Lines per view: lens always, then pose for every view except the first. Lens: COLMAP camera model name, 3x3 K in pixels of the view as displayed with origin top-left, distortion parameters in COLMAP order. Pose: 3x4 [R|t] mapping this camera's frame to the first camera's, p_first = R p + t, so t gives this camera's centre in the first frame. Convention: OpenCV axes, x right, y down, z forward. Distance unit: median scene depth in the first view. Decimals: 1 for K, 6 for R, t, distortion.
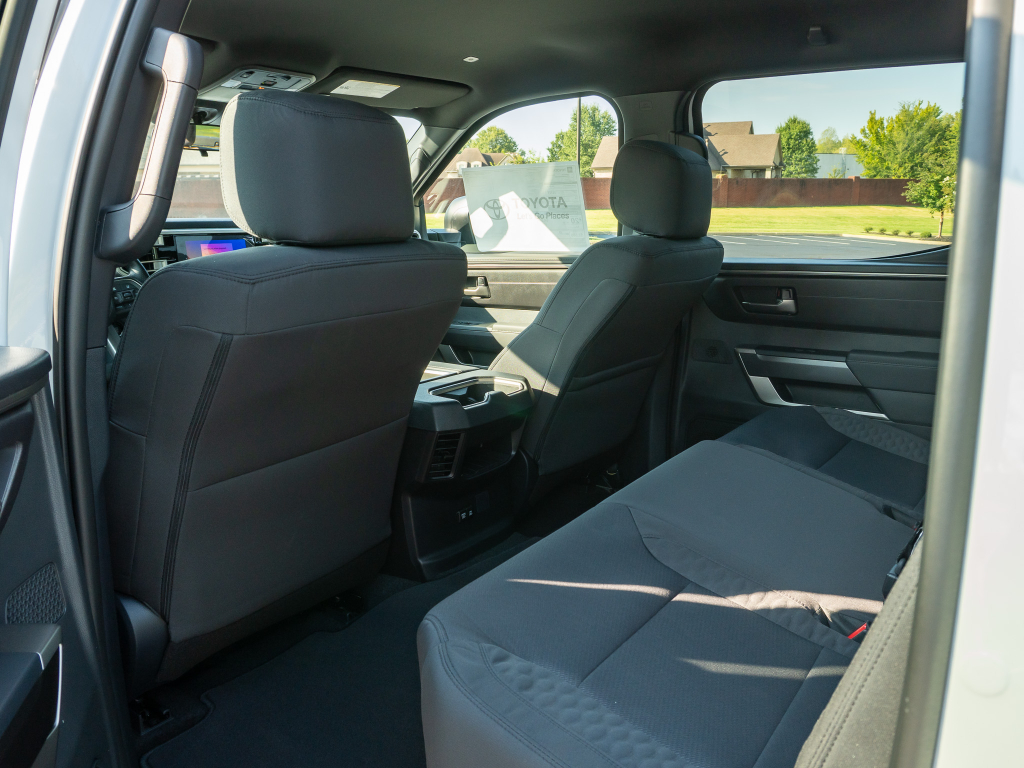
lens RADIAL K [[808.8, 0, 514.1], [0, 808.8, 387.6], [0, 0, 1]] dist [-0.049431, 0.011381]
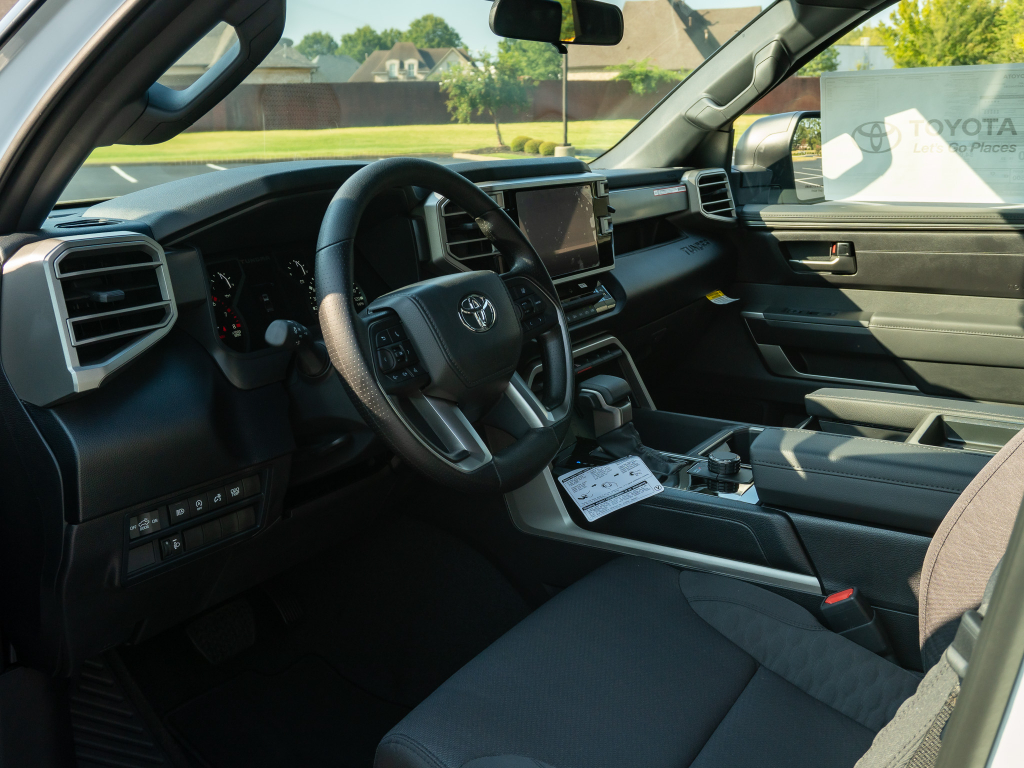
lens RADIAL K [[1001.3, 0, 511.7], [0, 1001.3, 387.0], [0, 0, 1]] dist [-0.016213, 0.000000]
pose [[0.998712, -0.020419, 0.046439, -0.361595], [0.018368, 0.998855, 0.044177, -0.063364], [-0.047288, -0.043267, 0.997944, 0.213451]]
